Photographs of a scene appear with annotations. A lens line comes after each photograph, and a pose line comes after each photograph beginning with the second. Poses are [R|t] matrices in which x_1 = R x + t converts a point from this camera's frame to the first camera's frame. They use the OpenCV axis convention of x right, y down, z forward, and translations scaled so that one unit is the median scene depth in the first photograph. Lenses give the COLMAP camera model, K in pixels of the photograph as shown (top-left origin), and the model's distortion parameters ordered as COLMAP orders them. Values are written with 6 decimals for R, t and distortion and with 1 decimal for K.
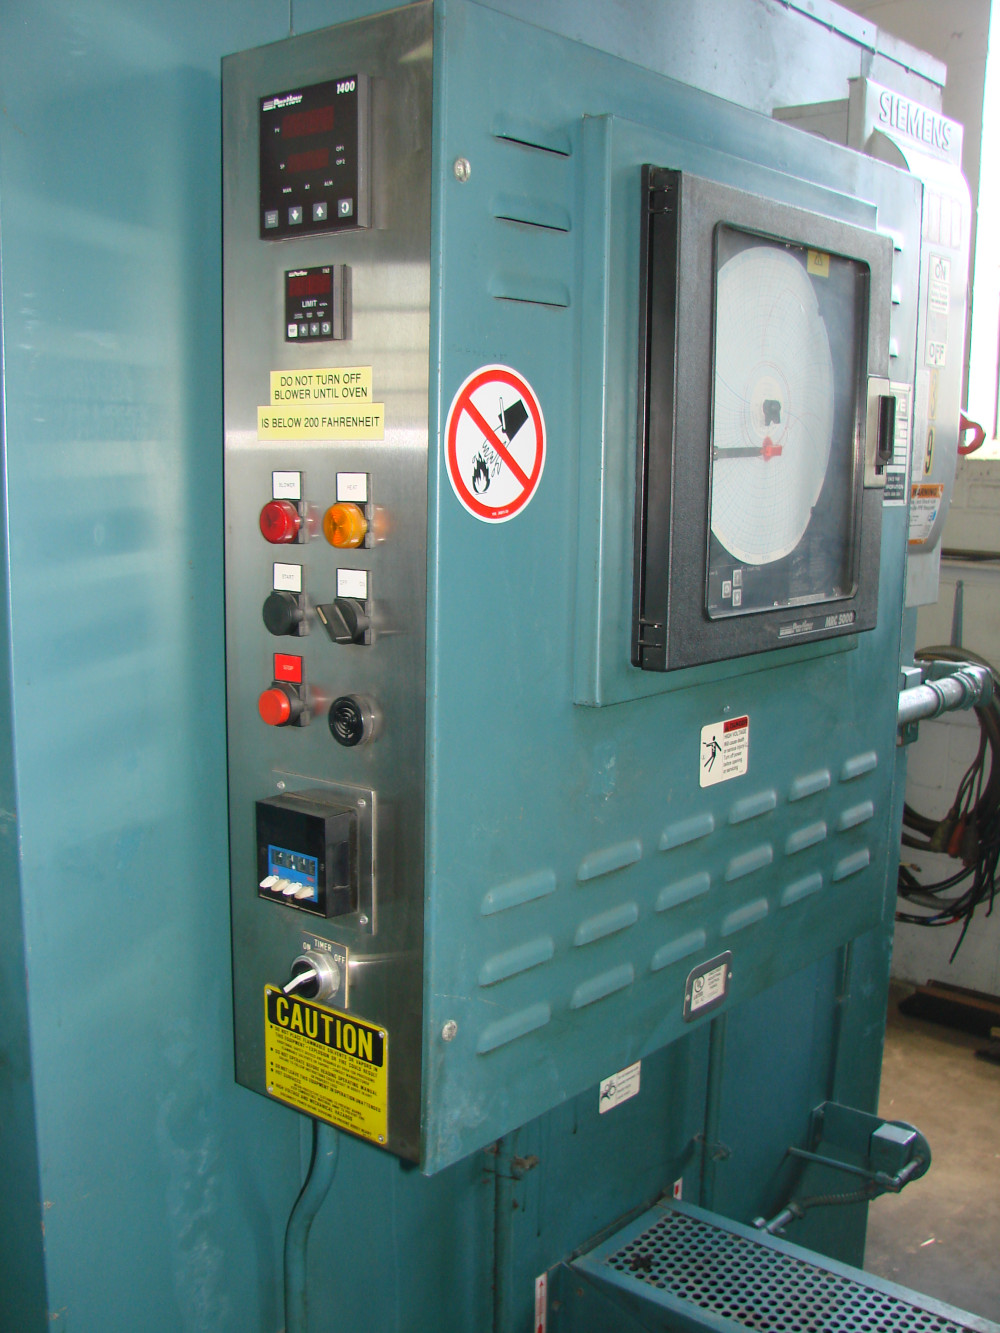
lens RADIAL K [[1414.0, 0, 500.0], [0, 1414.0, 666.5], [0, 0, 1]] dist [-0.150703, 0.018413]
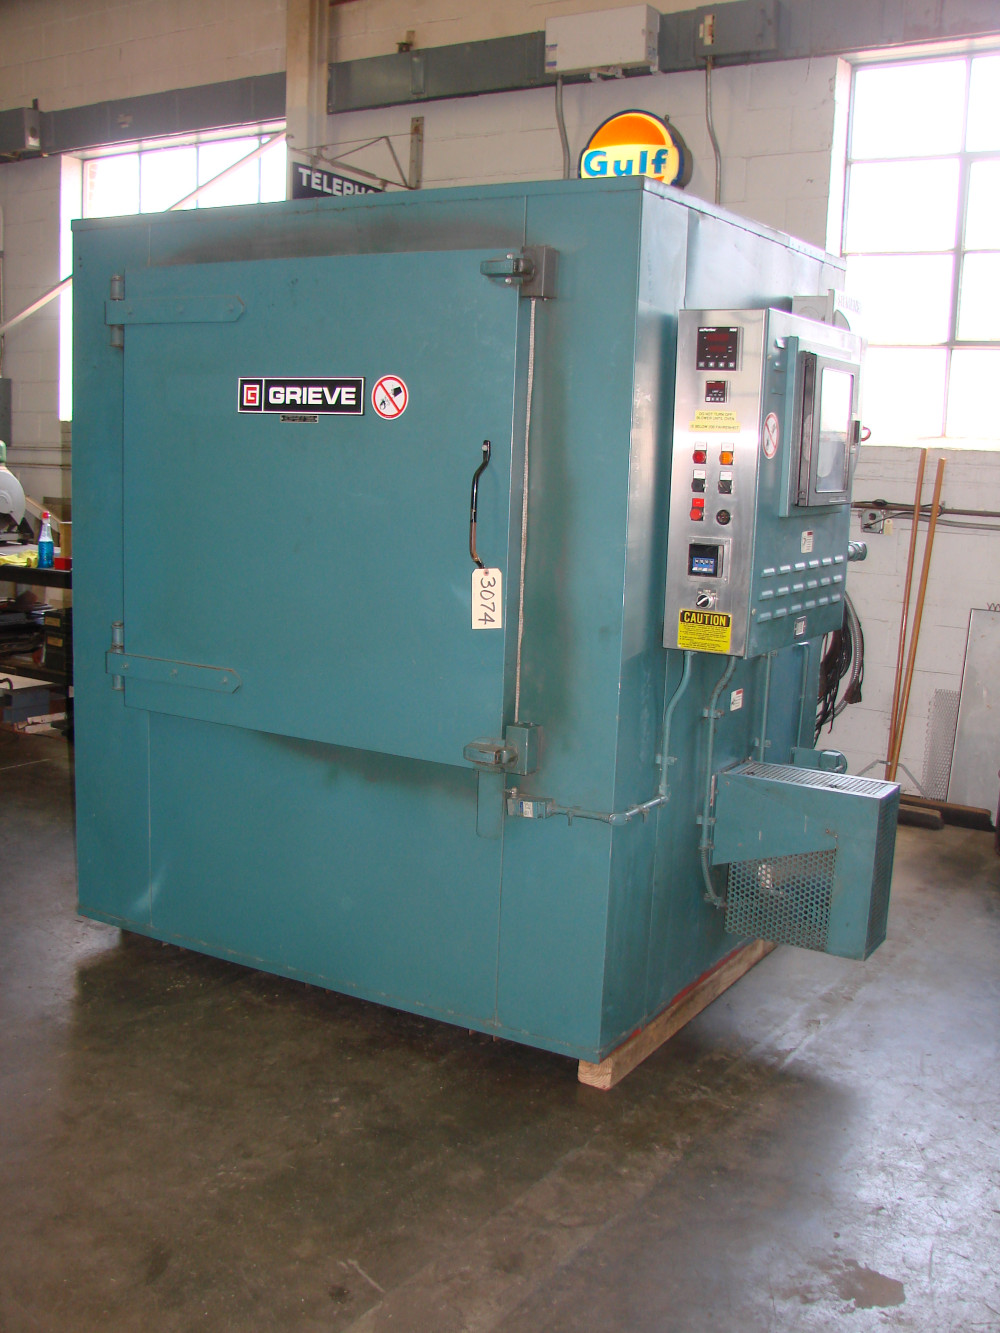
lens RADIAL K [[1414.0, 0, 500.0], [0, 1414.0, 666.5], [0, 0, 1]] dist [-0.150703, 0.018413]
pose [[0.986095, -0.009366, 0.165918, -1.136826], [0.008491, 0.999946, 0.005983, 0.352996], [-0.165965, -0.004491, 0.986121, -2.095343]]
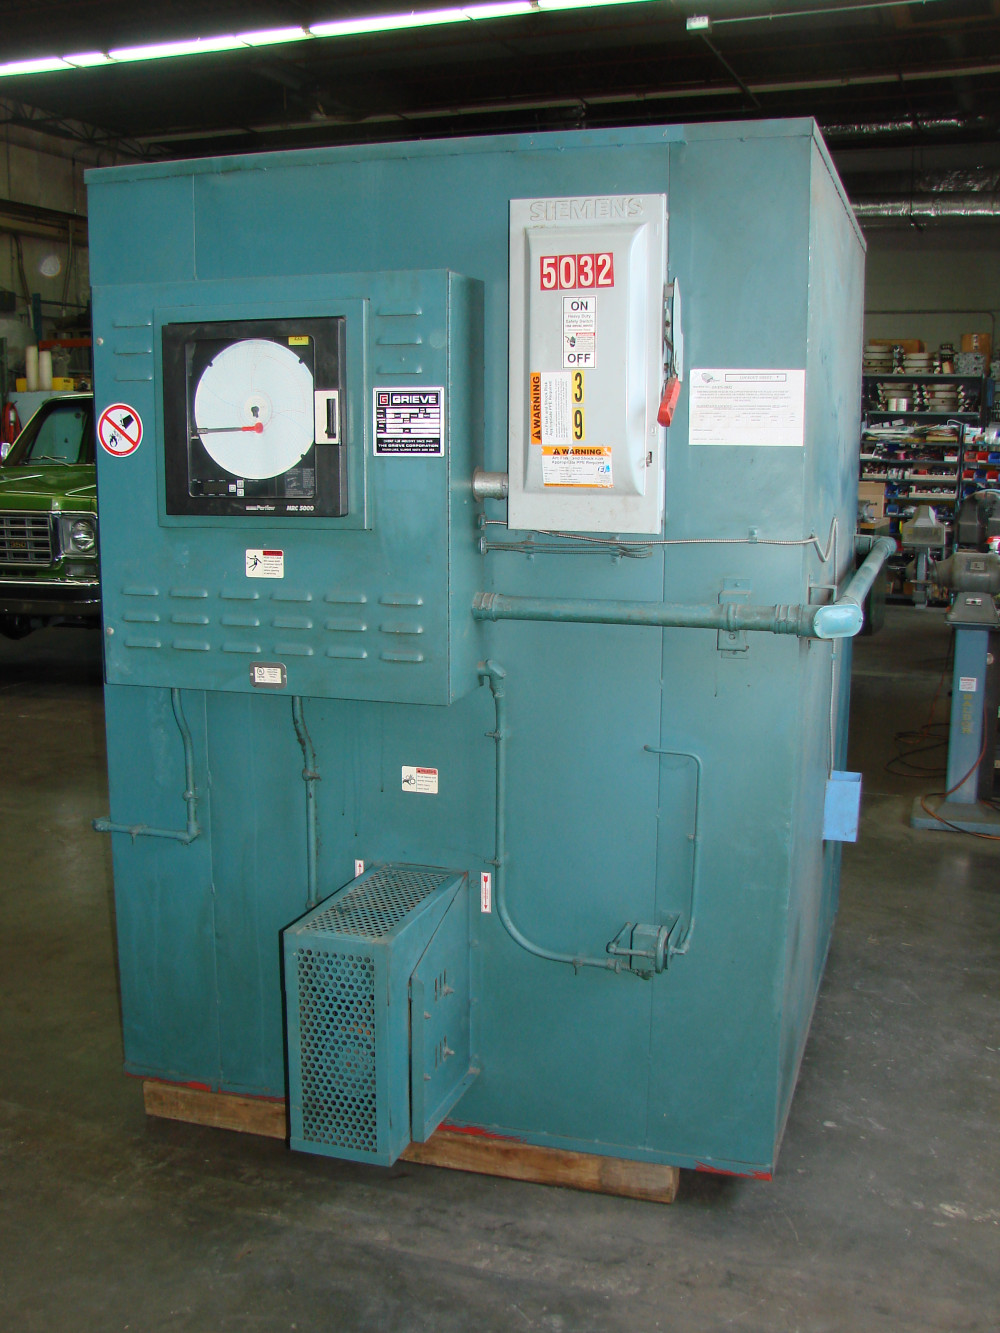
lens RADIAL K [[1414.0, 0, 500.0], [0, 1414.0, 666.5], [0, 0, 1]] dist [-0.150703, 0.018413]
pose [[0.391734, 0.134003, -0.910268, 2.798862], [-0.134669, 0.987033, 0.087349, -0.028793], [0.910169, 0.088368, 0.404701, 0.542439]]
